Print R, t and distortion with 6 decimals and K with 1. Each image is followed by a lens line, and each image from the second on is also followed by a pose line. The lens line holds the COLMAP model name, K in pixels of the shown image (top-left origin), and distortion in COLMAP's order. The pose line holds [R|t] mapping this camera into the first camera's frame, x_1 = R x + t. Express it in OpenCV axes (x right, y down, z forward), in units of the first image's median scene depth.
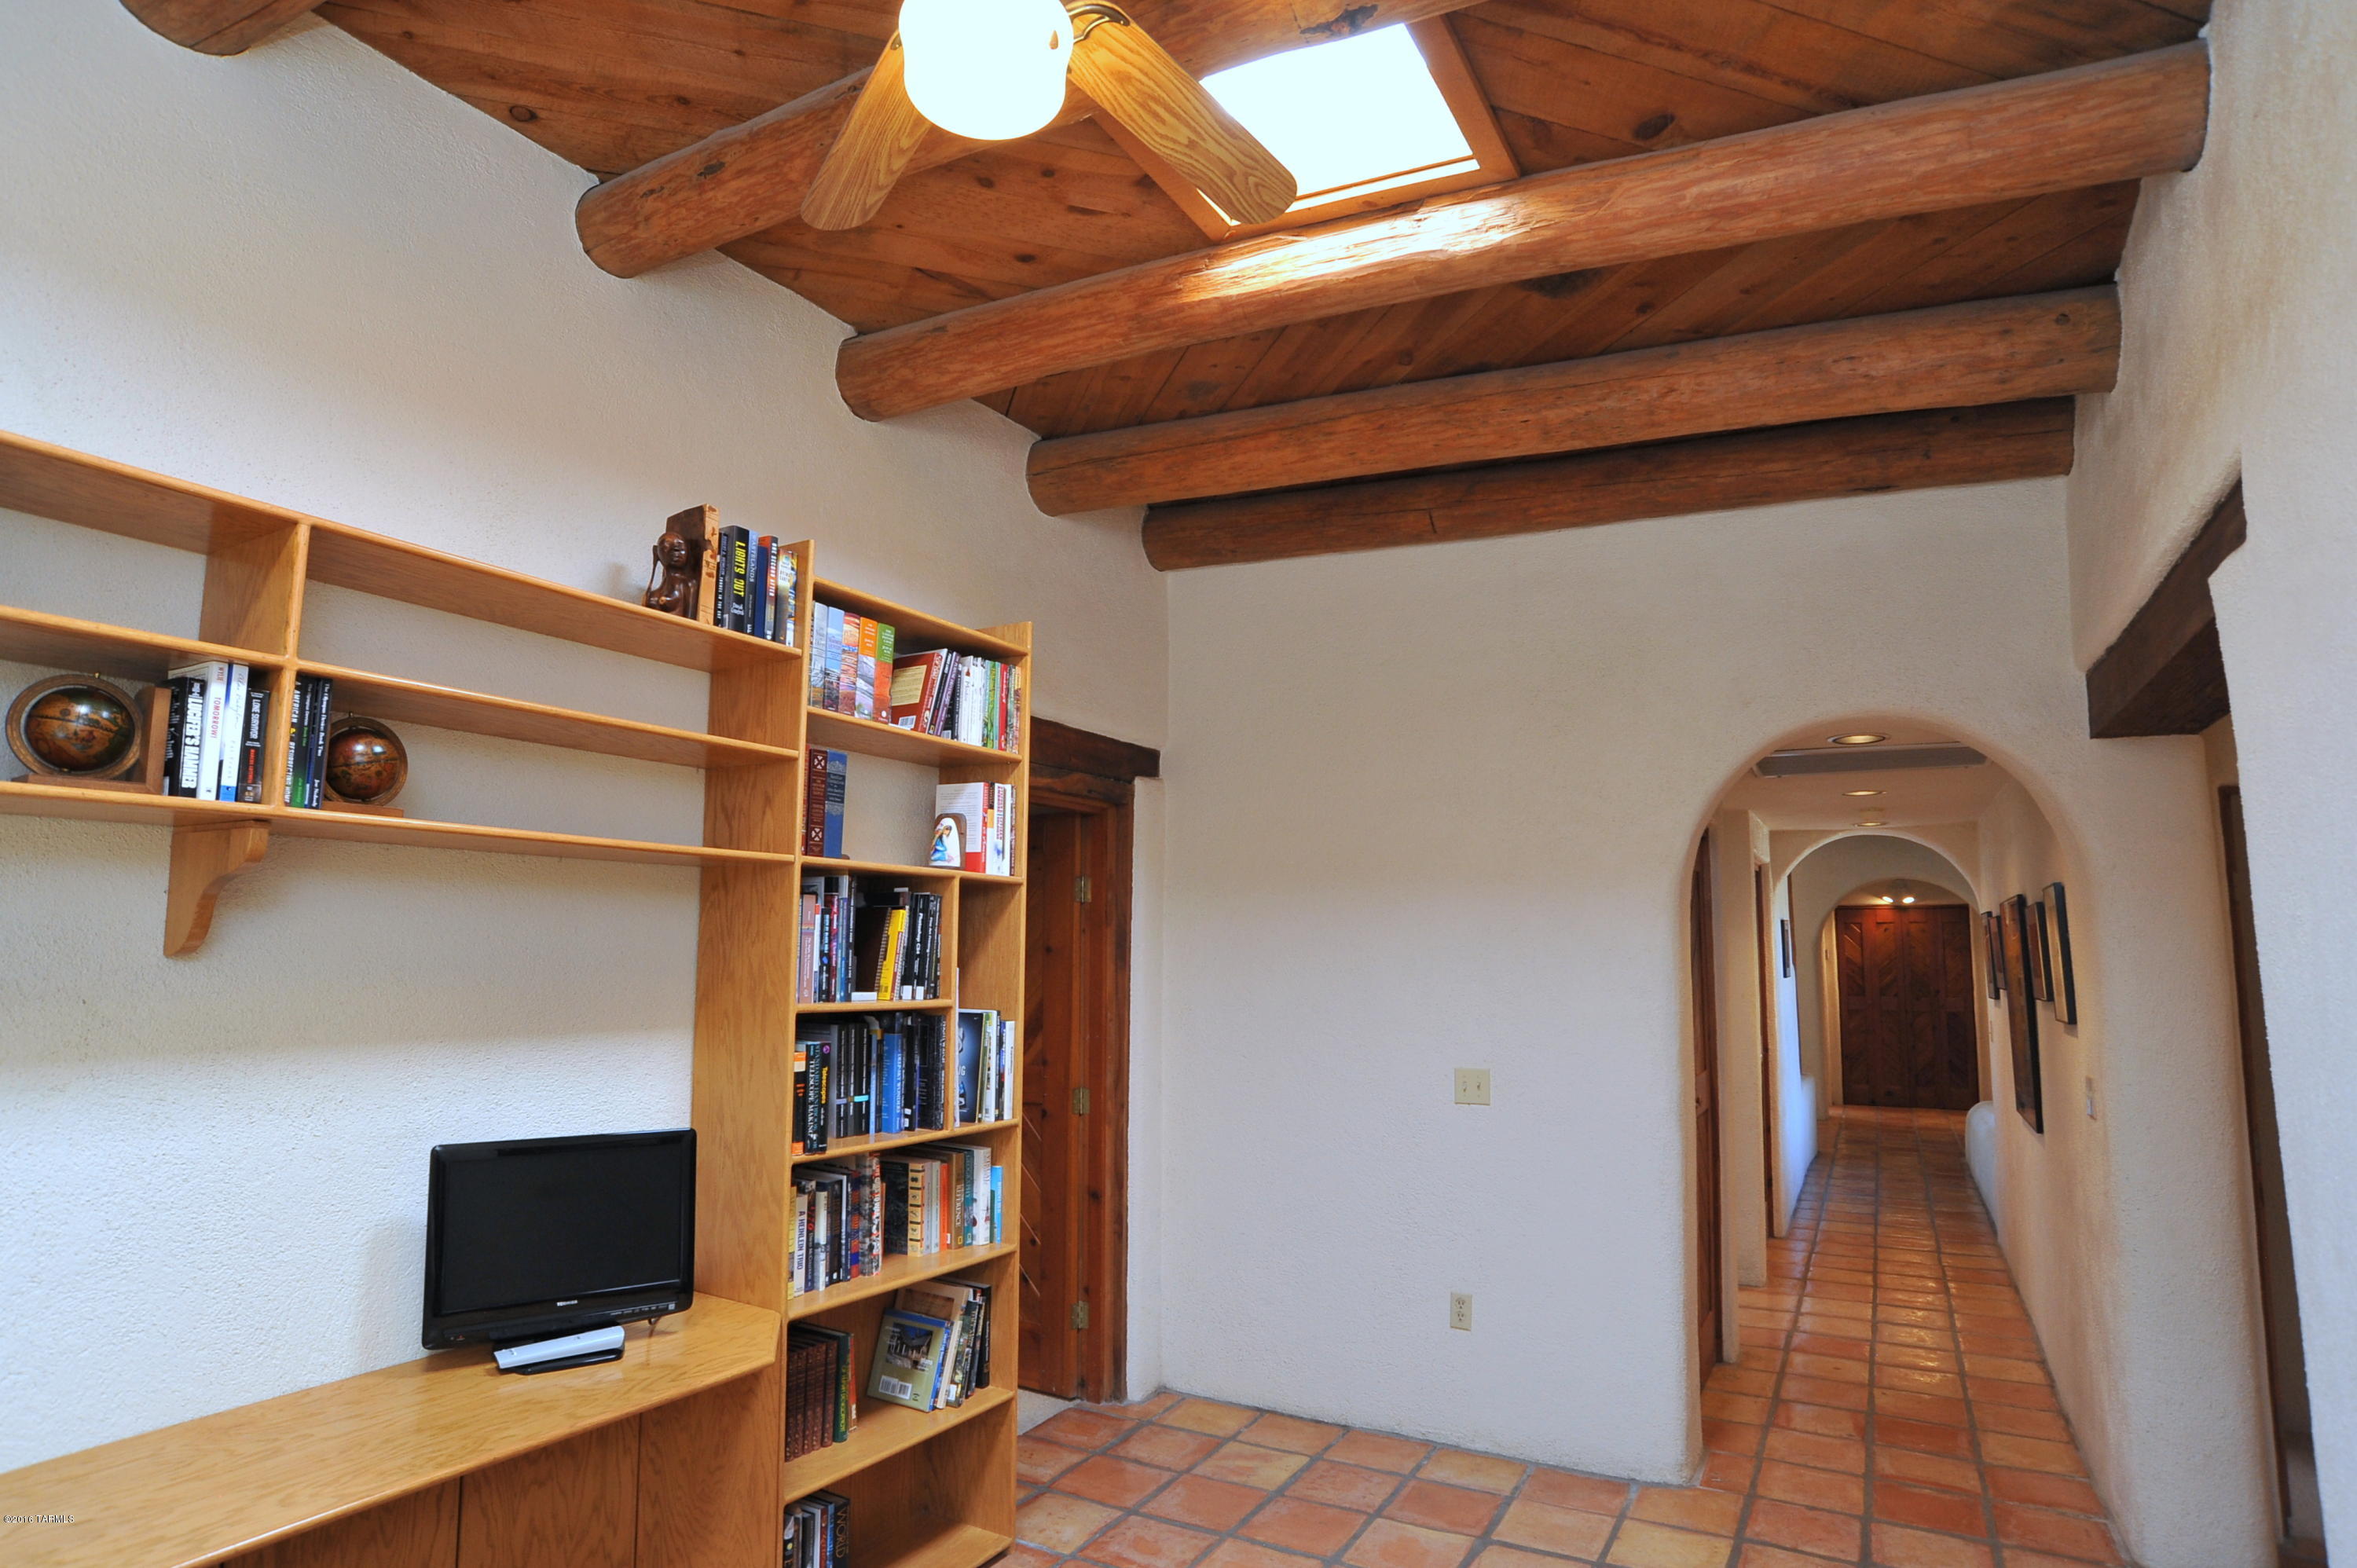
lens RADIAL K [[1306.6, 0, 1172.7], [0, 1306.6, 793.1], [0, 0, 1]] dist [-0.123148, 0.071332]
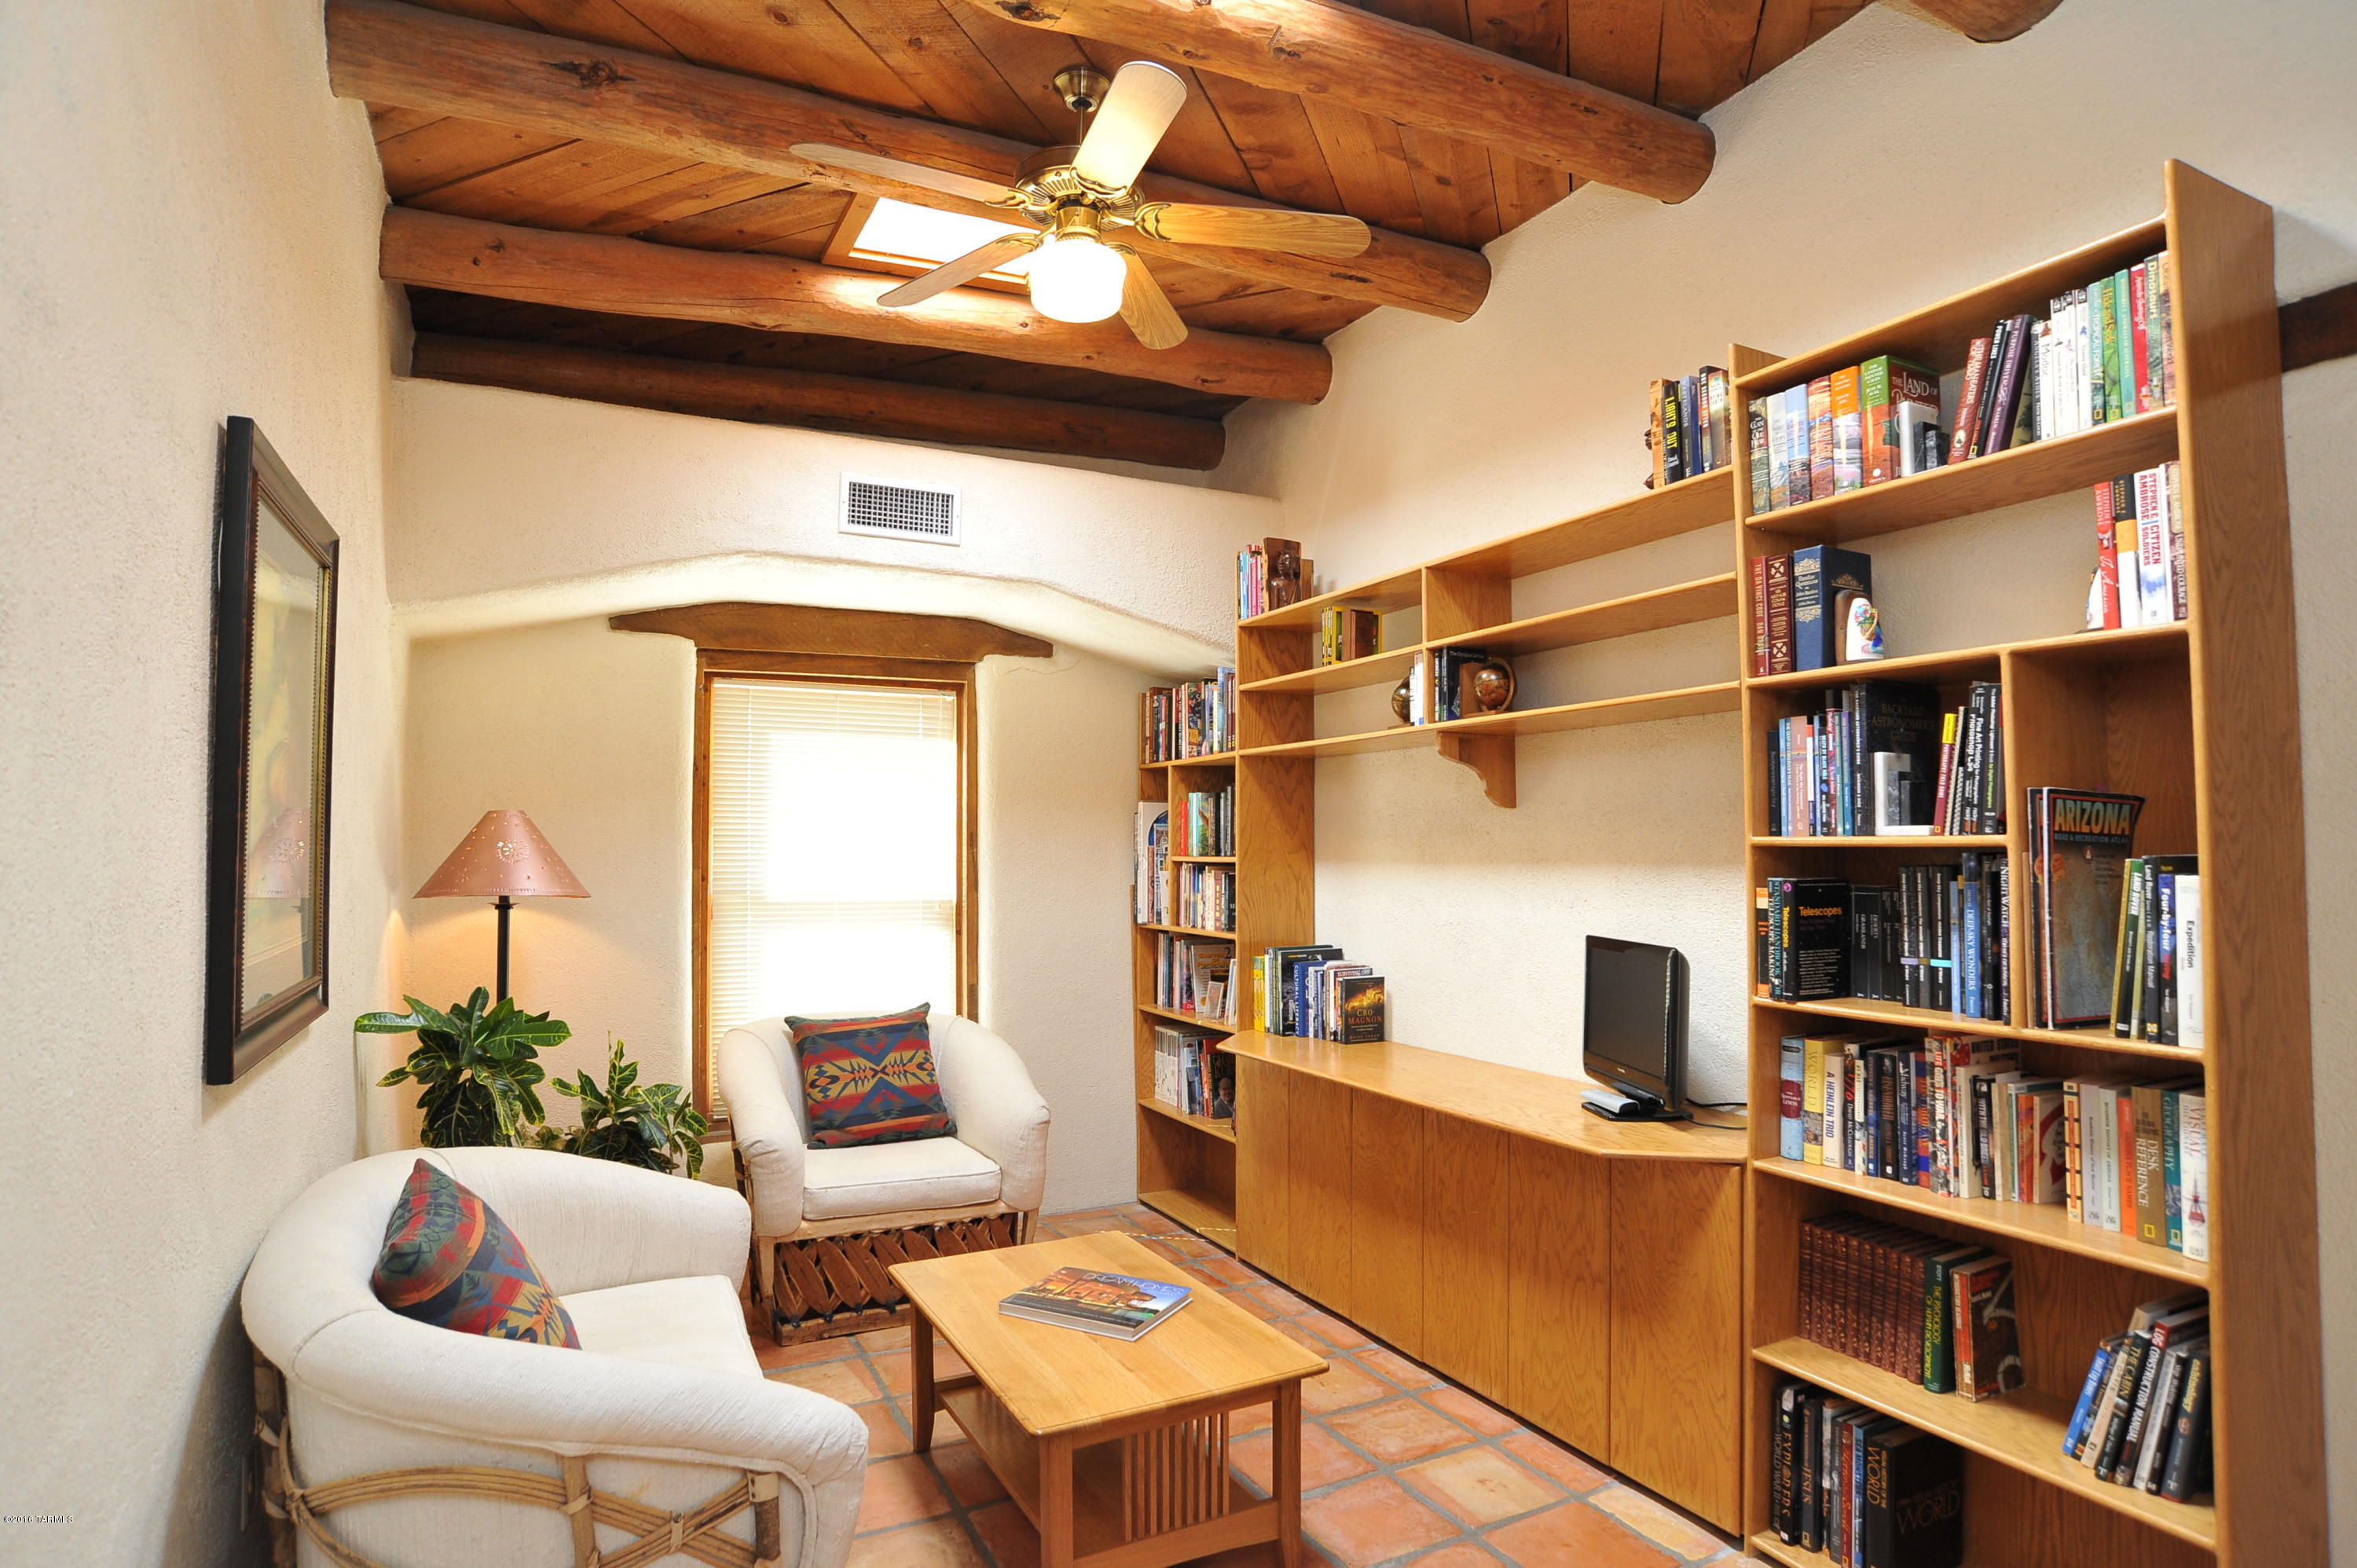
lens RADIAL K [[1306.6, 0, 1172.7], [0, 1306.6, 793.1], [0, 0, 1]] dist [-0.123148, 0.071332]
pose [[-0.579511, -0.041112, -0.813927, 0.651180], [0.094686, 0.988567, -0.117348, 0.184285], [0.809445, -0.145072, -0.568992, 1.090319]]
